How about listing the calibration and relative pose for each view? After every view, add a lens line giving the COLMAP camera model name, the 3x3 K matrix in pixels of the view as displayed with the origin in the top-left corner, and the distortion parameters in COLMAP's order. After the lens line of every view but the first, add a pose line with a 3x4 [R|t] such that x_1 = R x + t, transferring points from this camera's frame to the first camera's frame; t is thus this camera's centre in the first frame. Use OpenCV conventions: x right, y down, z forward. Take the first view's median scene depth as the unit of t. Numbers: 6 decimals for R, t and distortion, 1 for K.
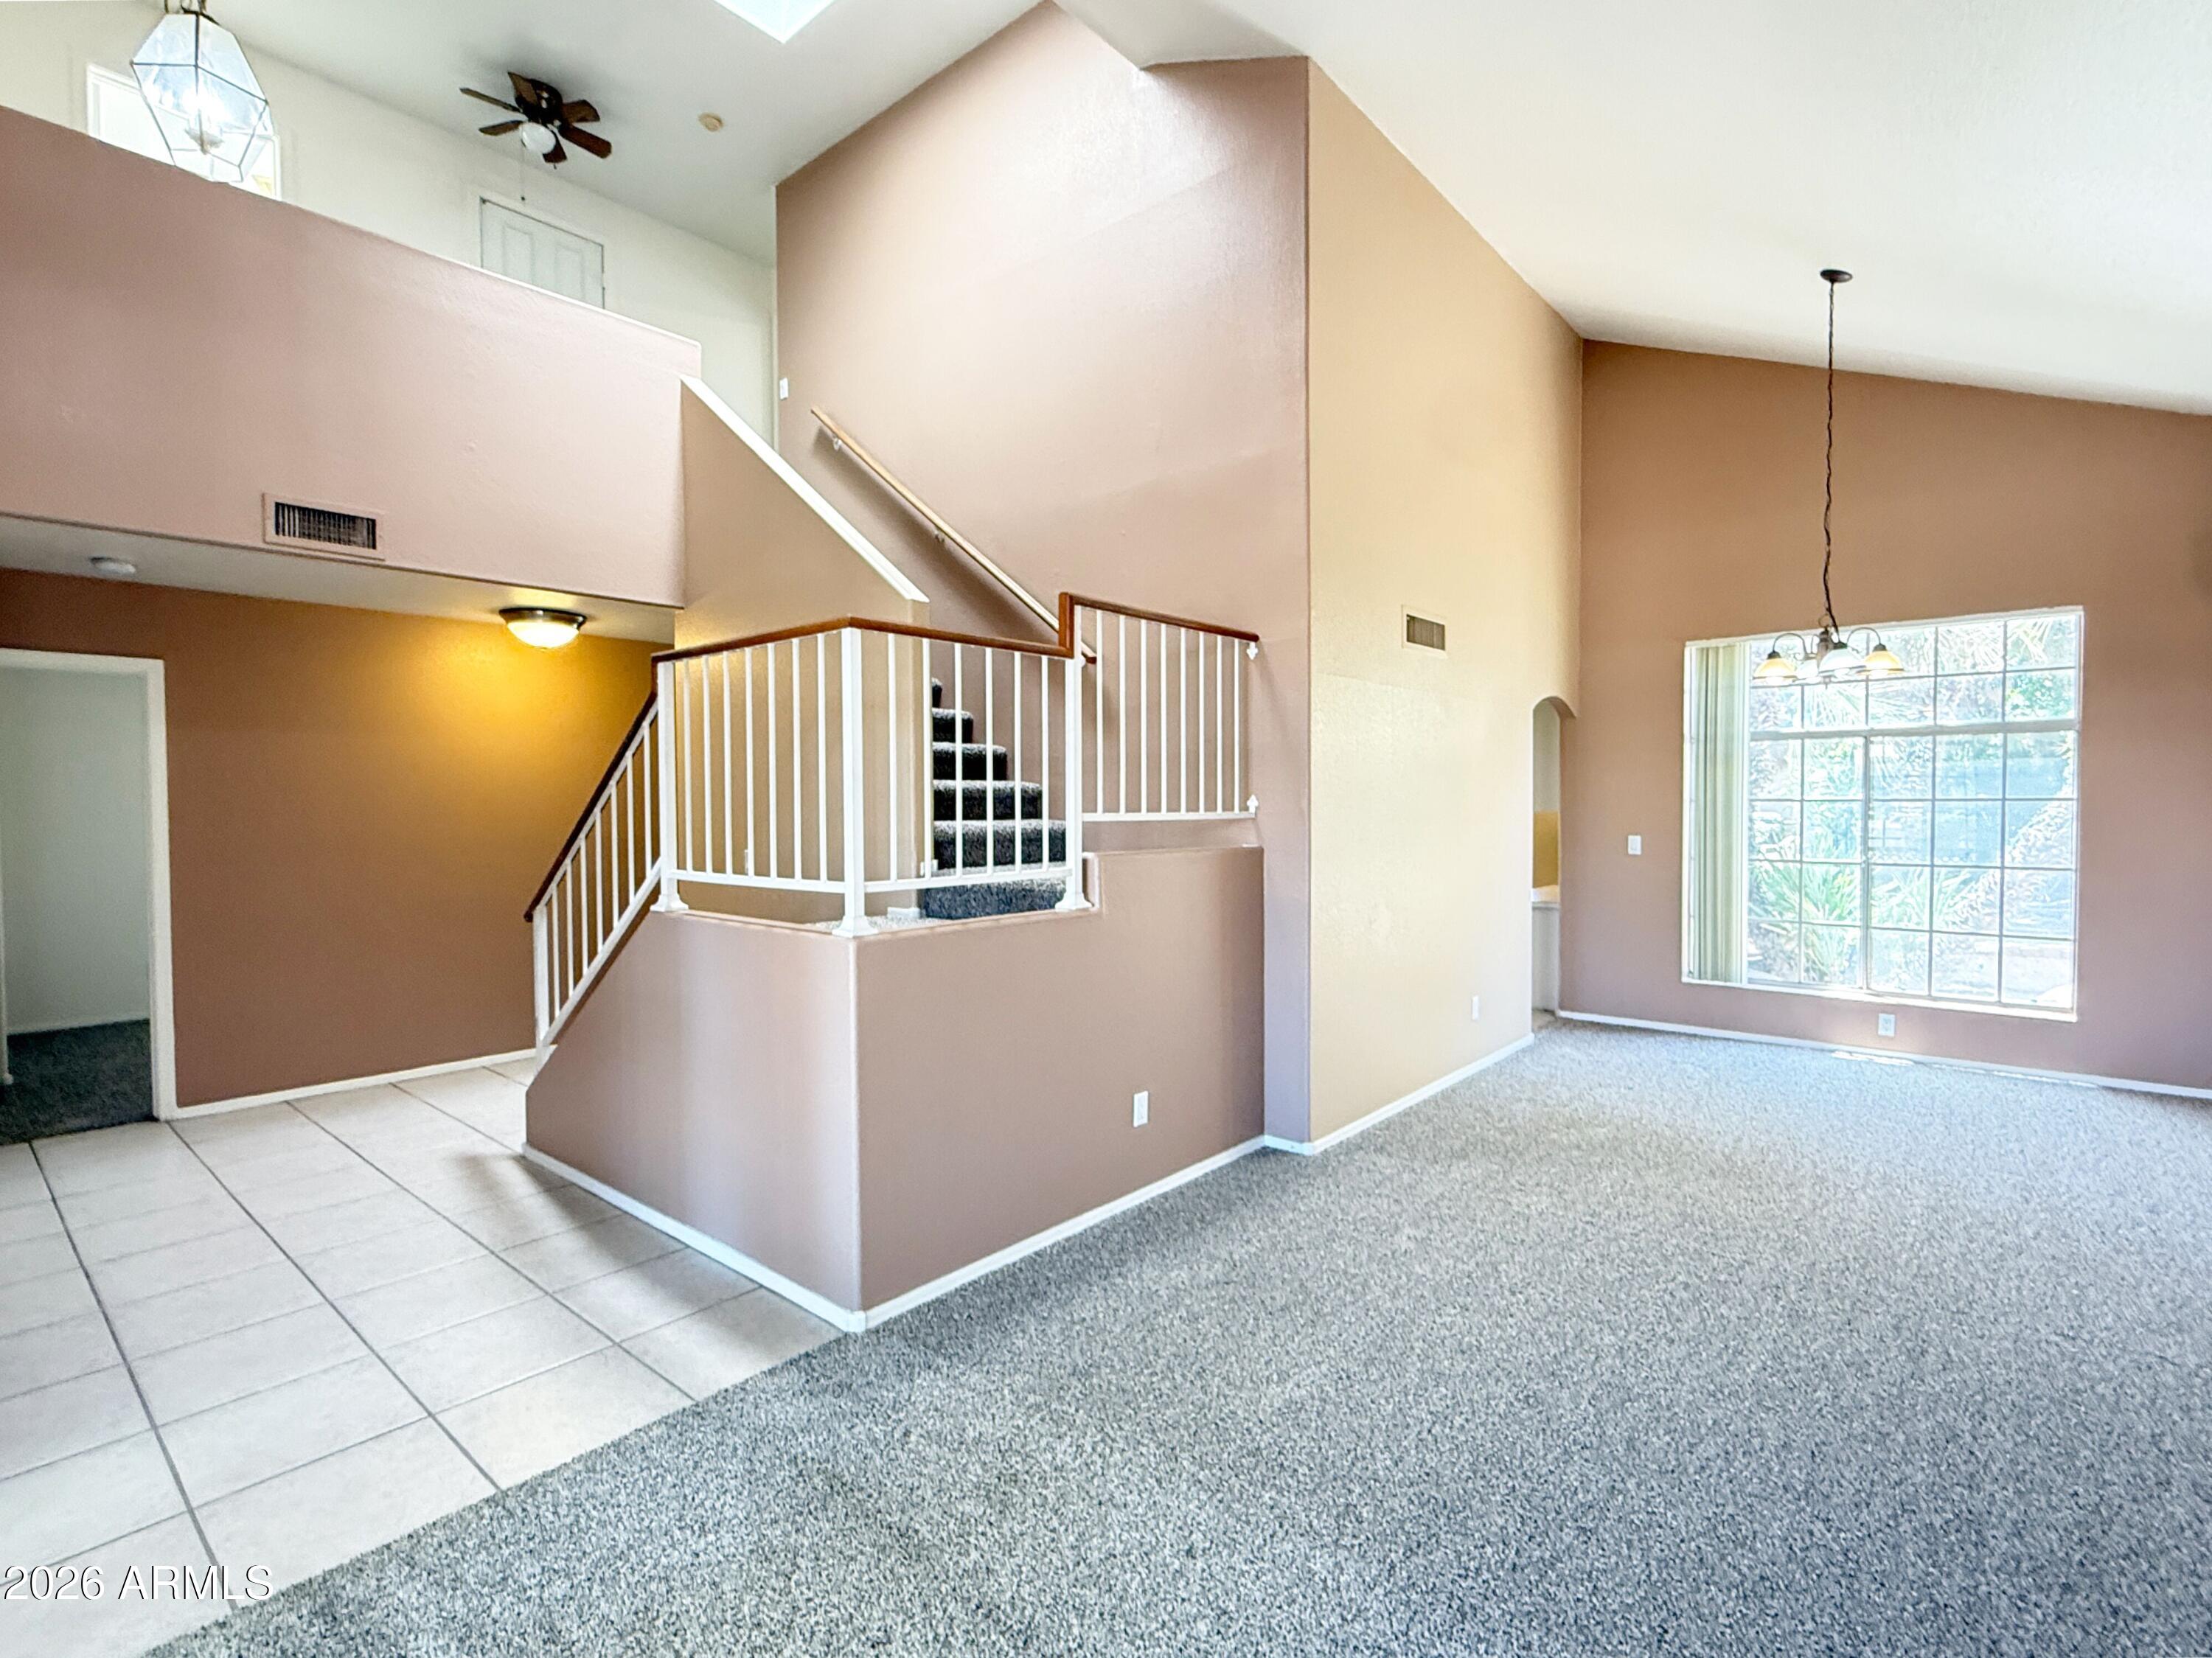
lens RADIAL K [[1040.5, 0, 1106.0], [0, 1040.5, 829.0], [0, 0, 1]] dist [-0.000783, 0.000043]
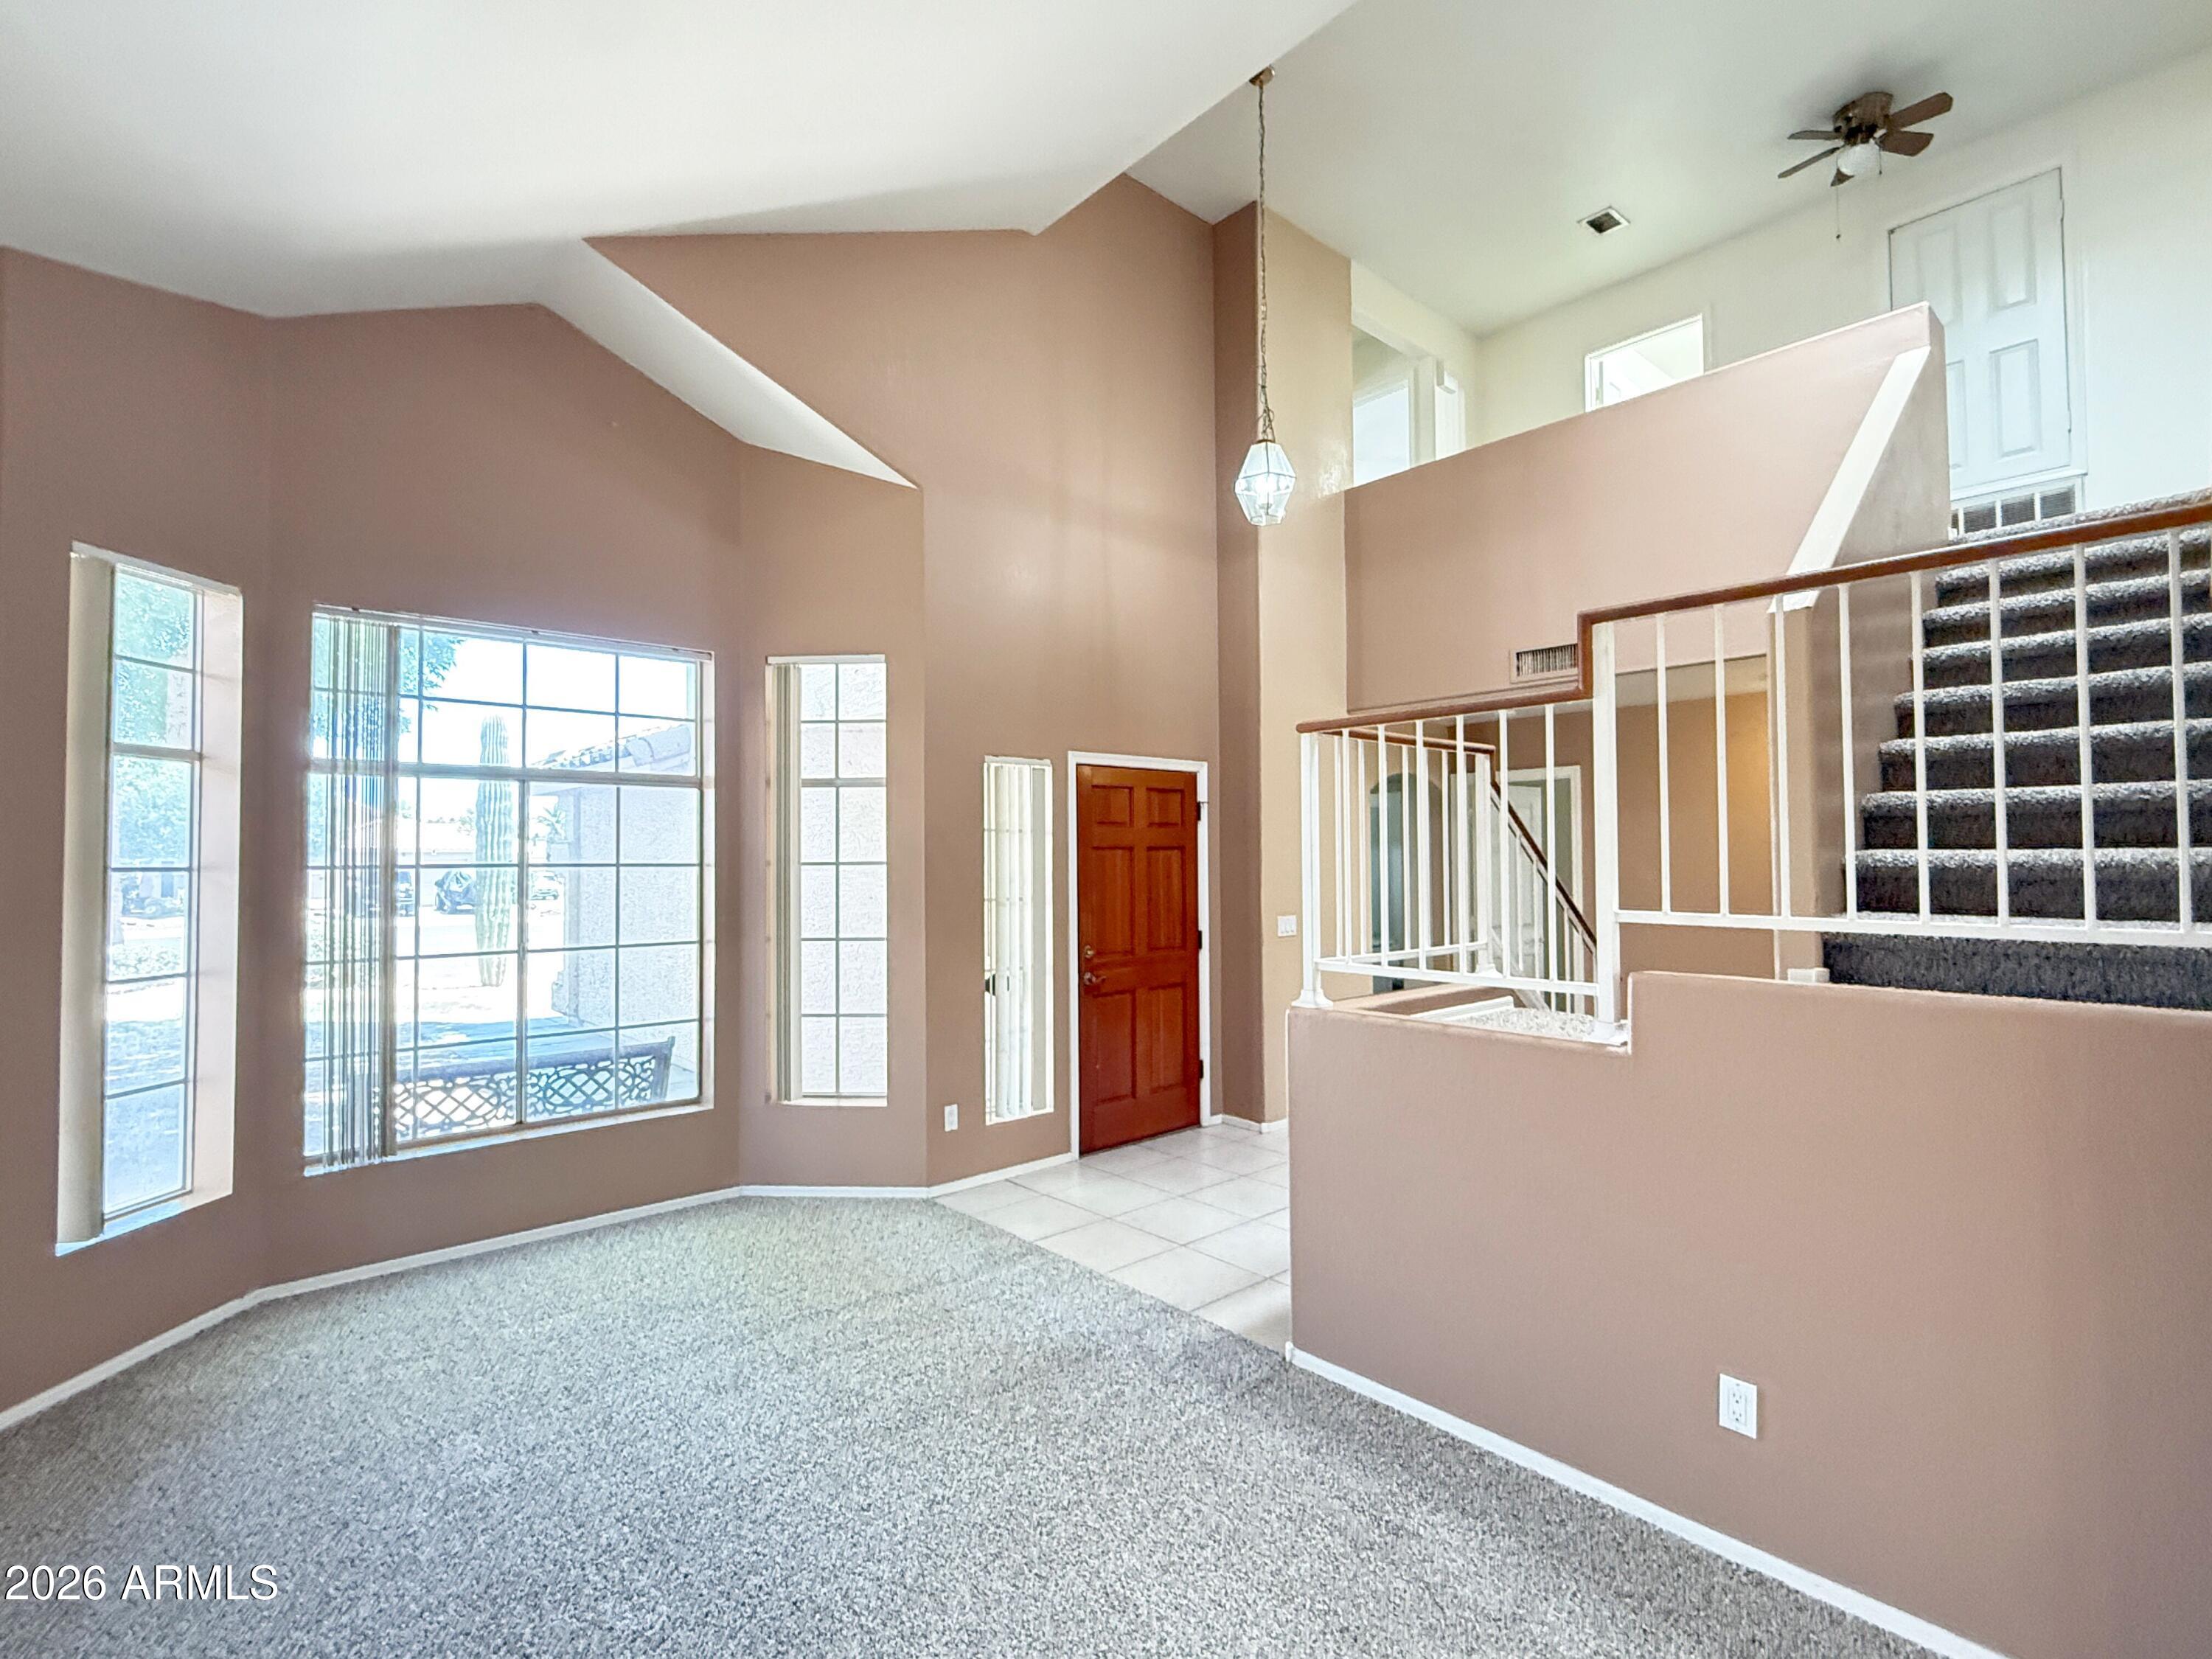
lens RADIAL K [[1035.6, 0, 1106.0], [0, 1035.6, 829.5], [0, 0, 1]] dist [-0.002377, -0.000531]
pose [[-0.120395, -0.022361, -0.992474, 1.439736], [-0.020023, 0.999598, -0.020092, -0.099773], [0.992524, 0.017453, -0.120794, 1.475416]]
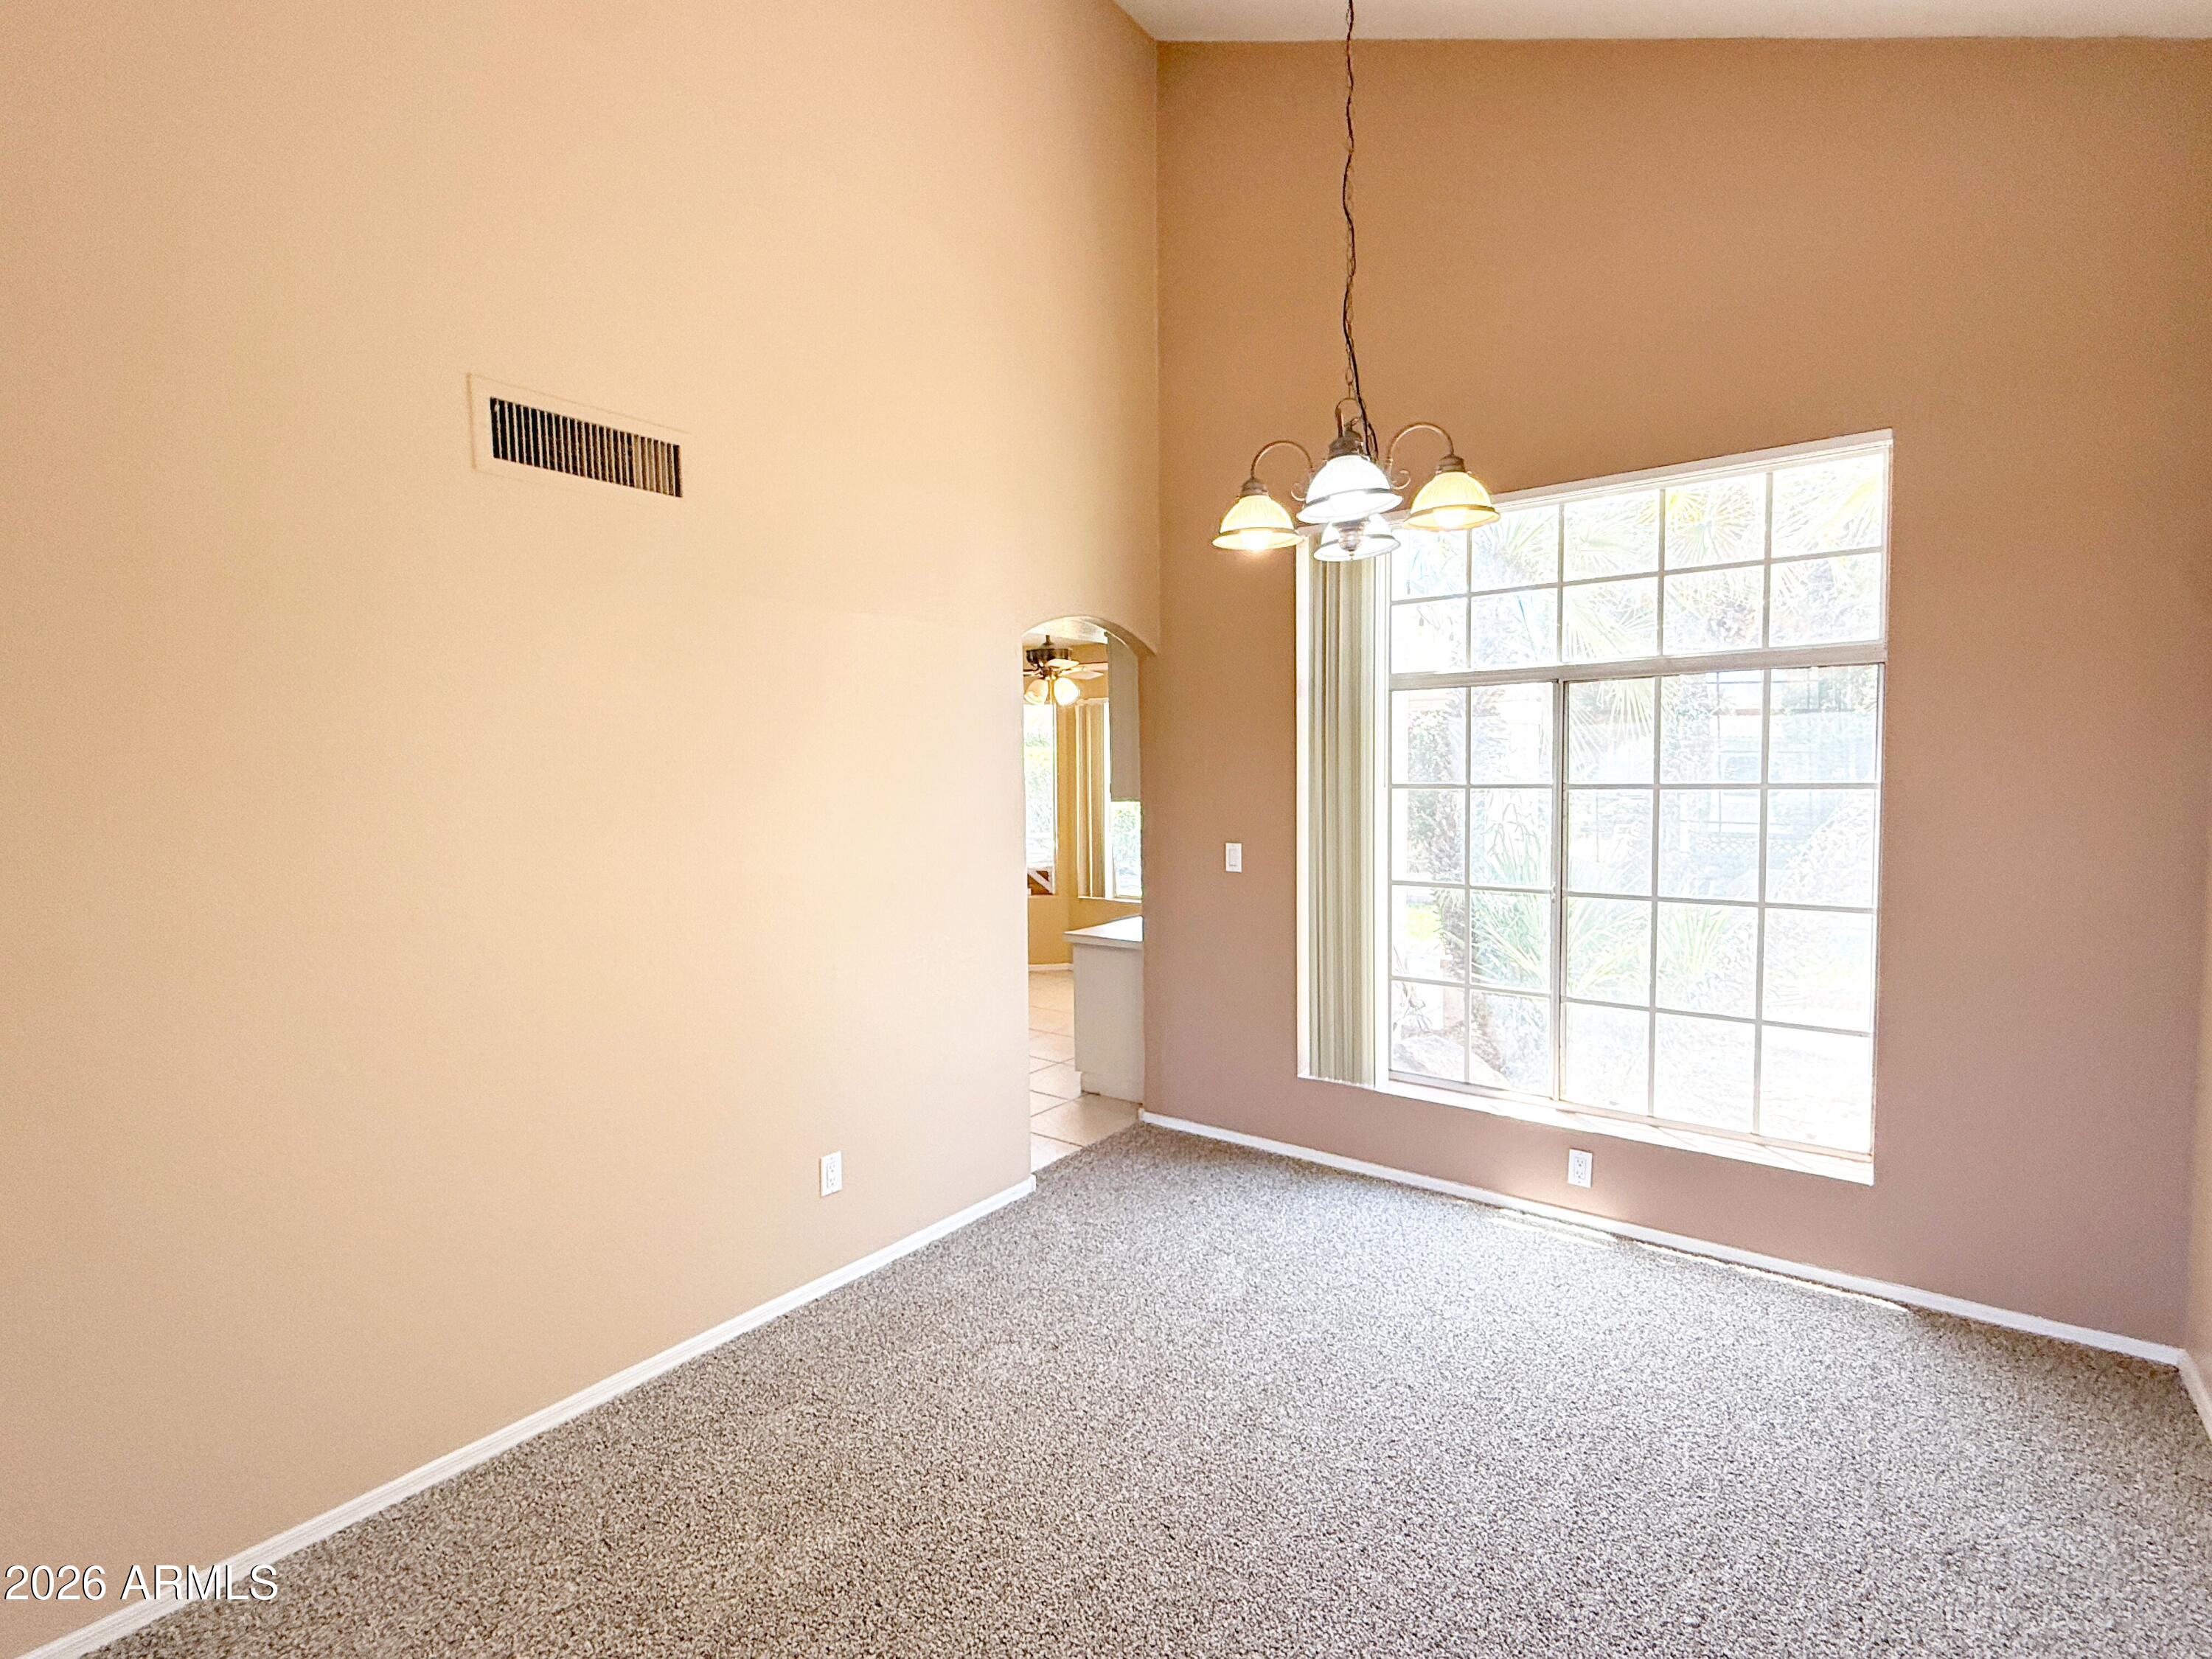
lens RADIAL K [[1062.6, 0, 1106.0], [0, 1062.6, 829.5], [0, 0, 1]] dist [0.000589, -0.000067]
pose [[0.998298, -0.007226, 0.057877, 0.412790], [0.006168, 0.999811, 0.018441, -0.014609], [-0.058000, -0.018053, 0.998153, 0.384899]]
